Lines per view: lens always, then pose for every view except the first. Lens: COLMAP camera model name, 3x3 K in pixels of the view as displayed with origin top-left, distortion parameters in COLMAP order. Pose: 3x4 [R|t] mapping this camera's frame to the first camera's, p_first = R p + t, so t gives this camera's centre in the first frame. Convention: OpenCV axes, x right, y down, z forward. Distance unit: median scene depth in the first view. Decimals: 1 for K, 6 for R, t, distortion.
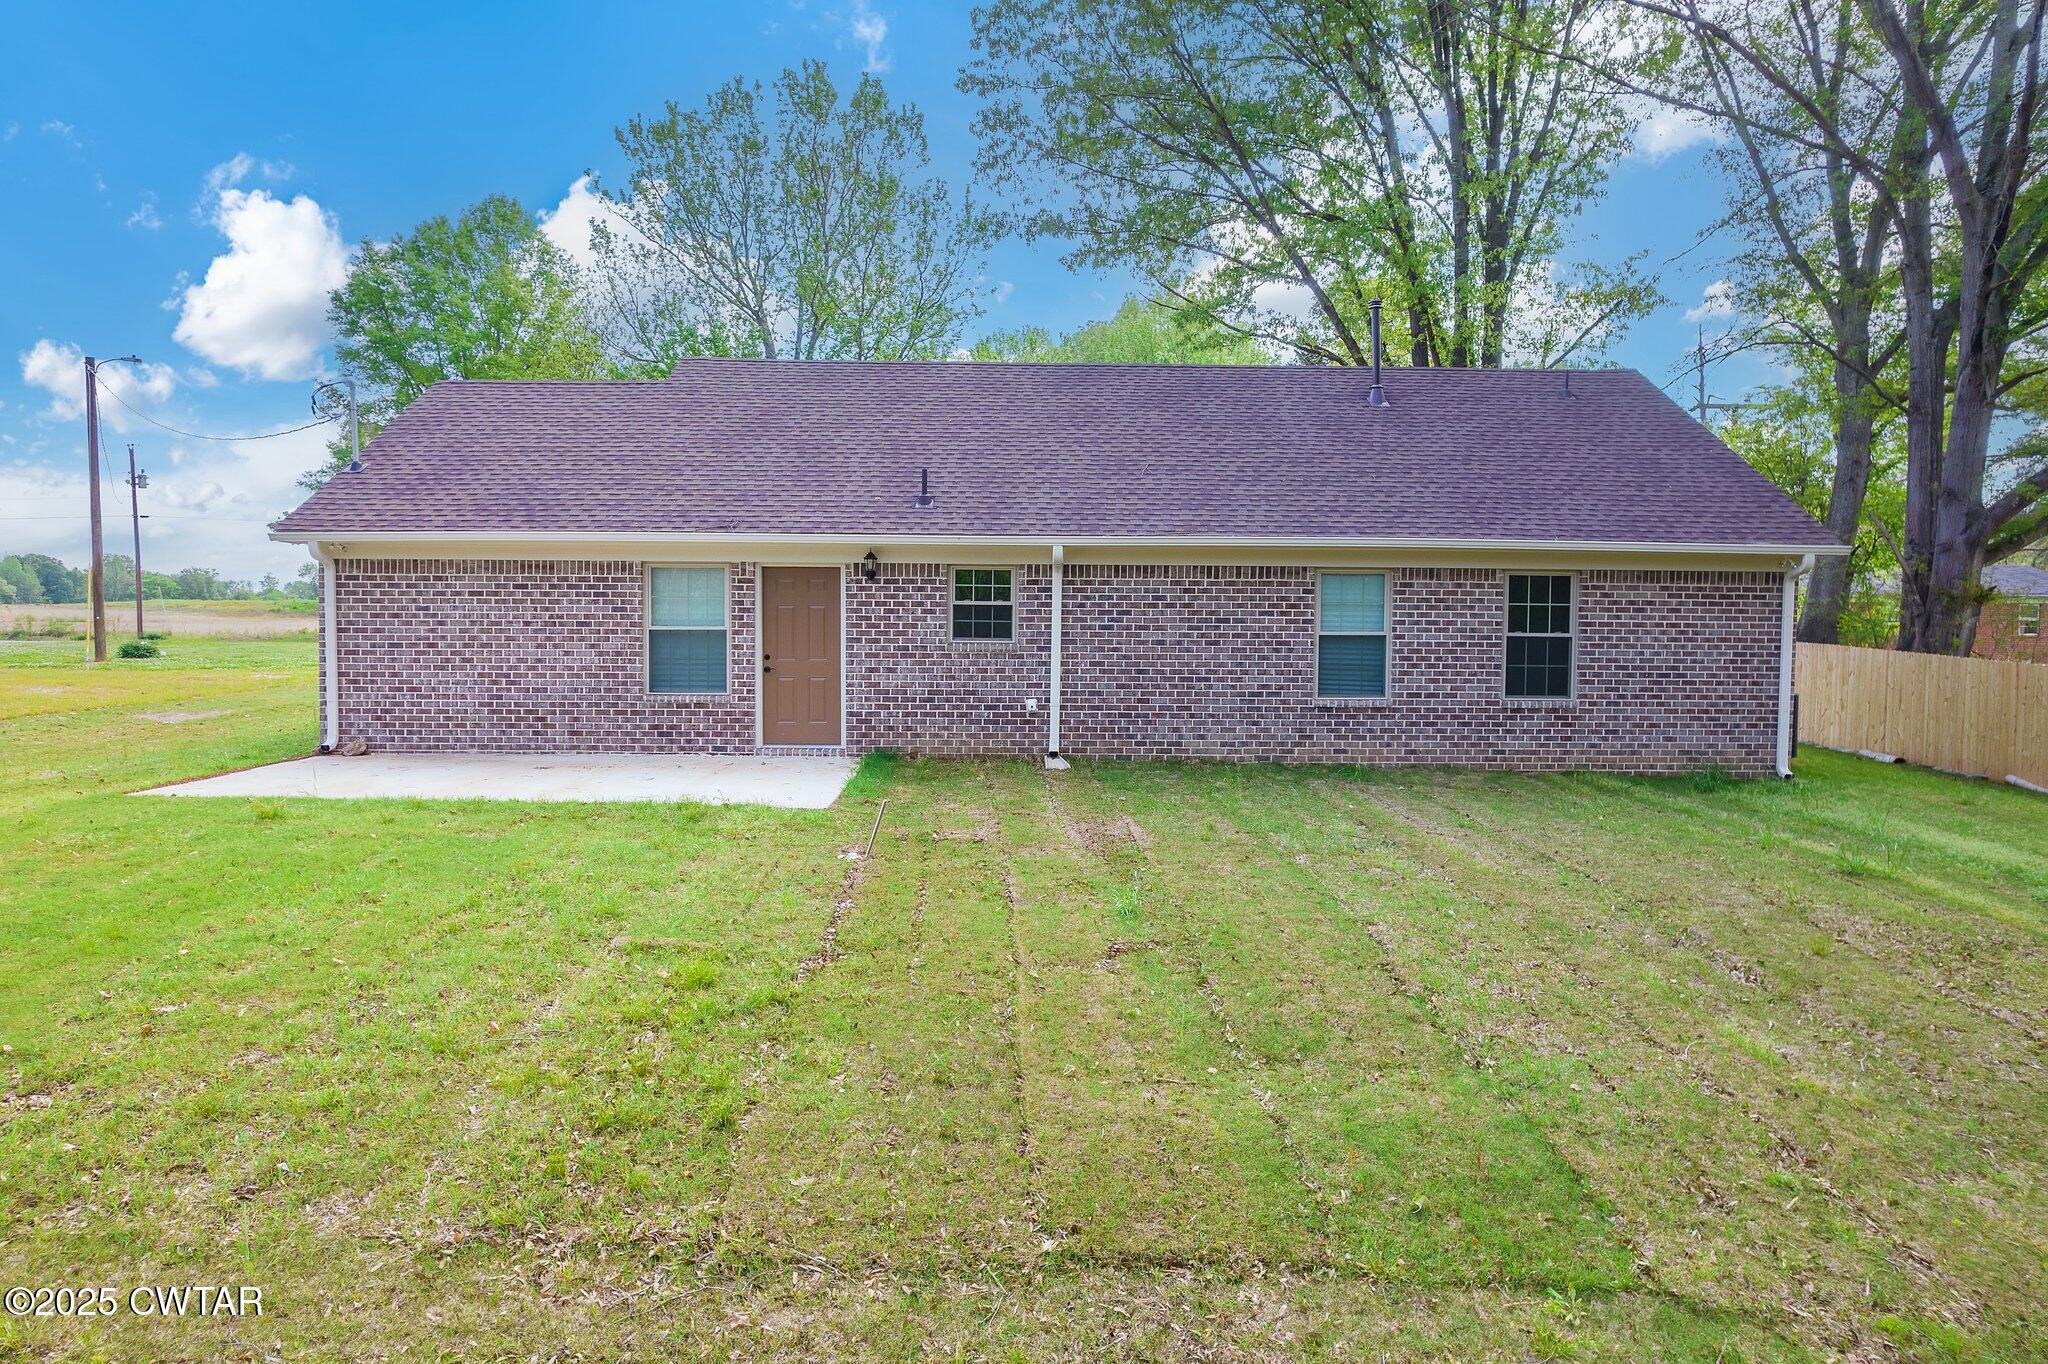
lens RADIAL K [[1310.1, 0, 1026.4], [0, 1310.1, 684.1], [0, 0, 1]] dist [-0.078309, 0.067734]
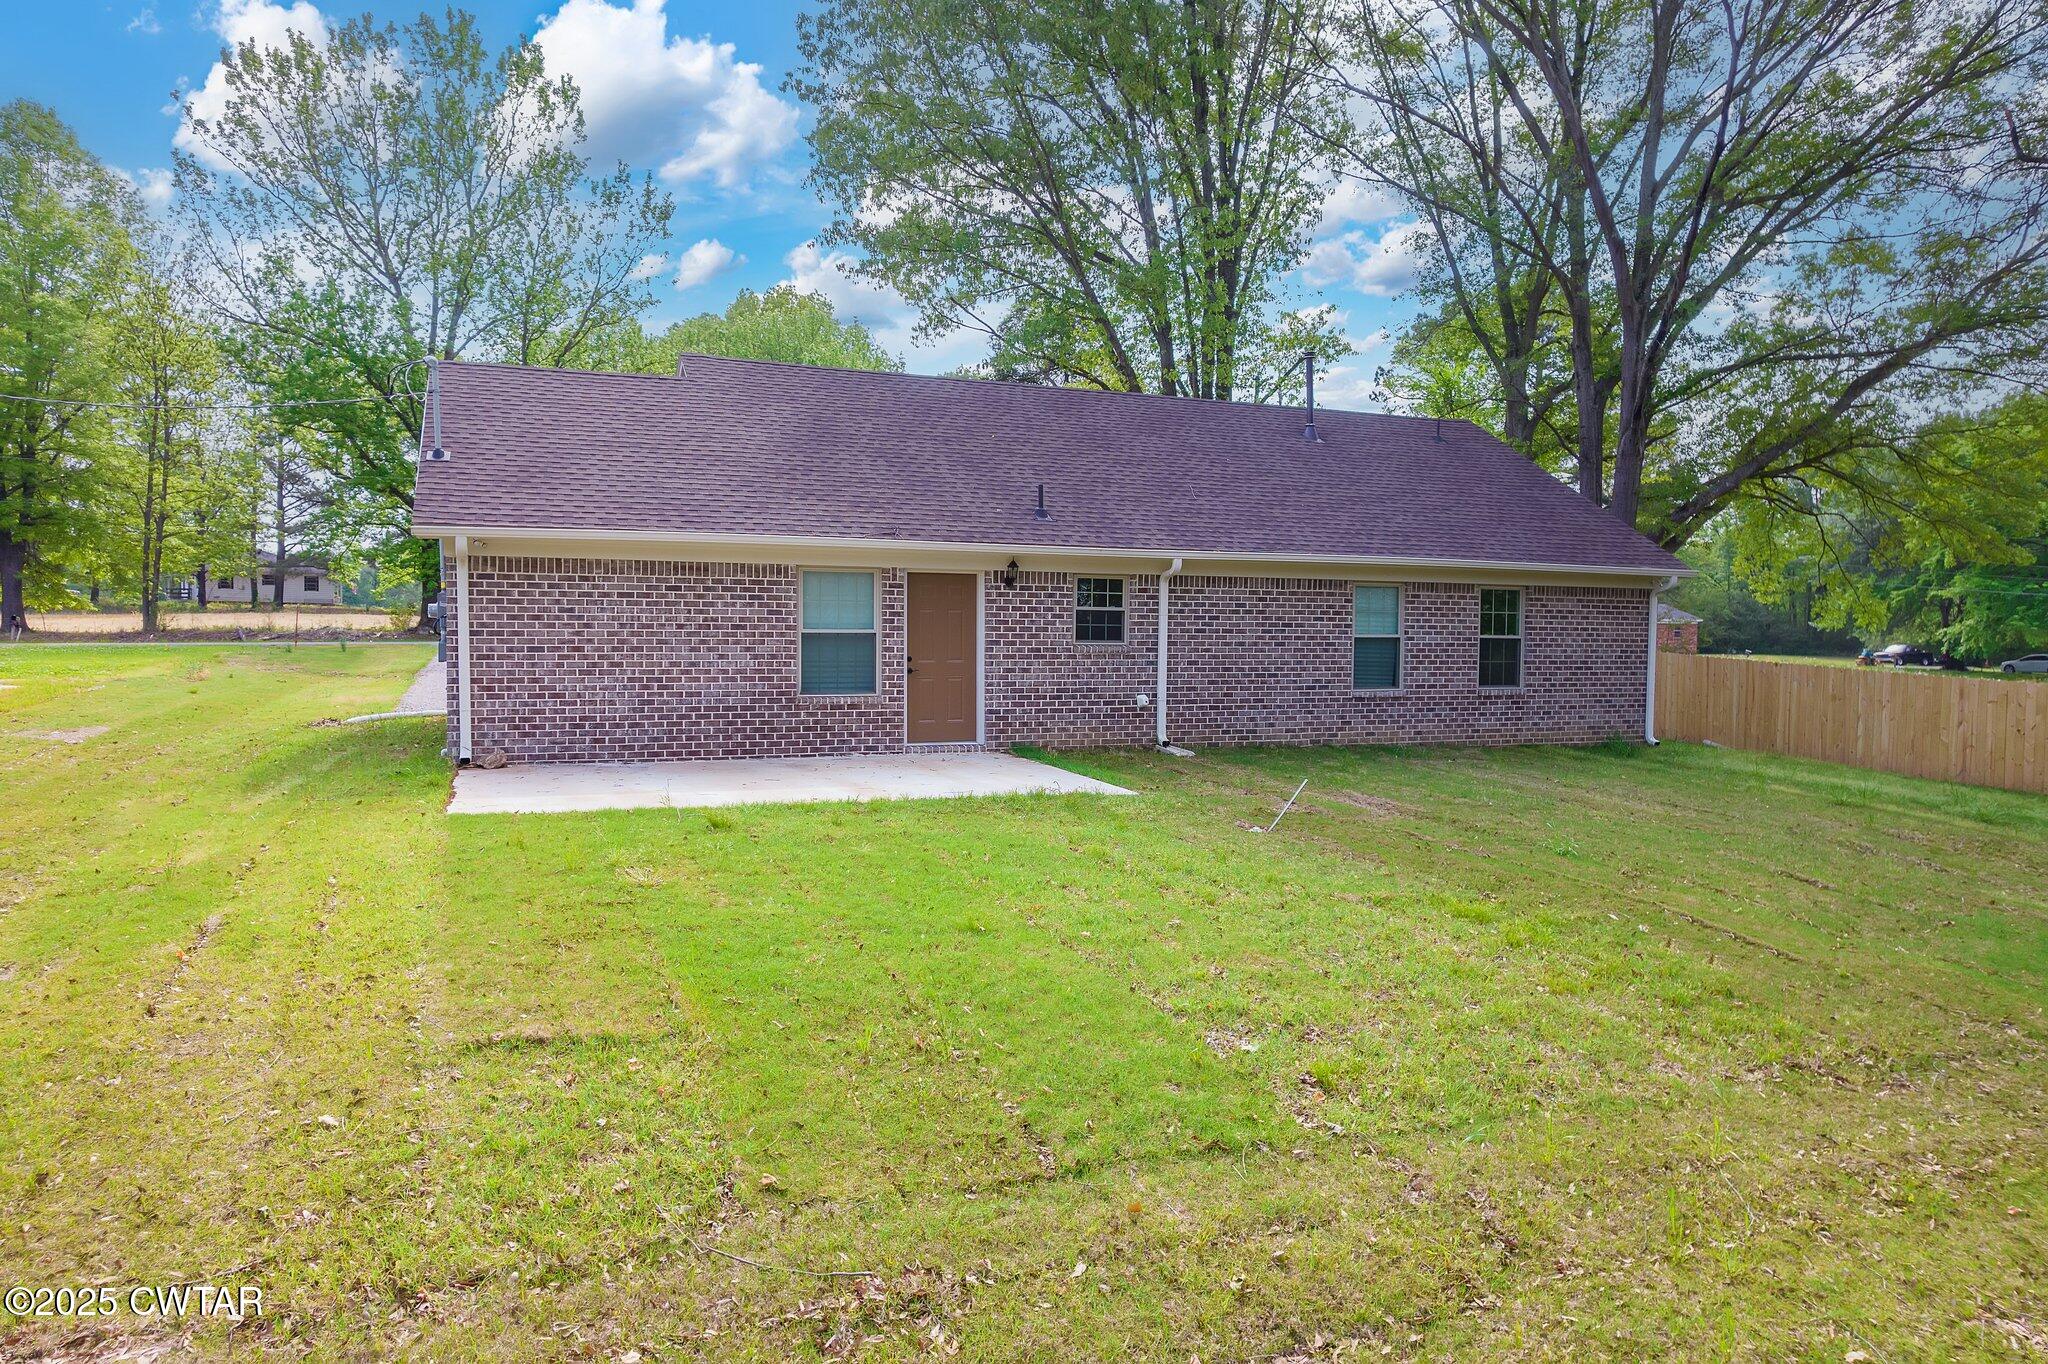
lens RADIAL K [[1310.1, 0, 1040.4], [0, 1310.1, 681.3], [0, 0, 1]] dist [-0.078309, 0.067734]
pose [[0.931859, -0.013380, 0.362574, -0.484292], [0.013571, 0.999906, 0.002019, -0.003595], [-0.362567, 0.003039, 0.931953, -0.011249]]
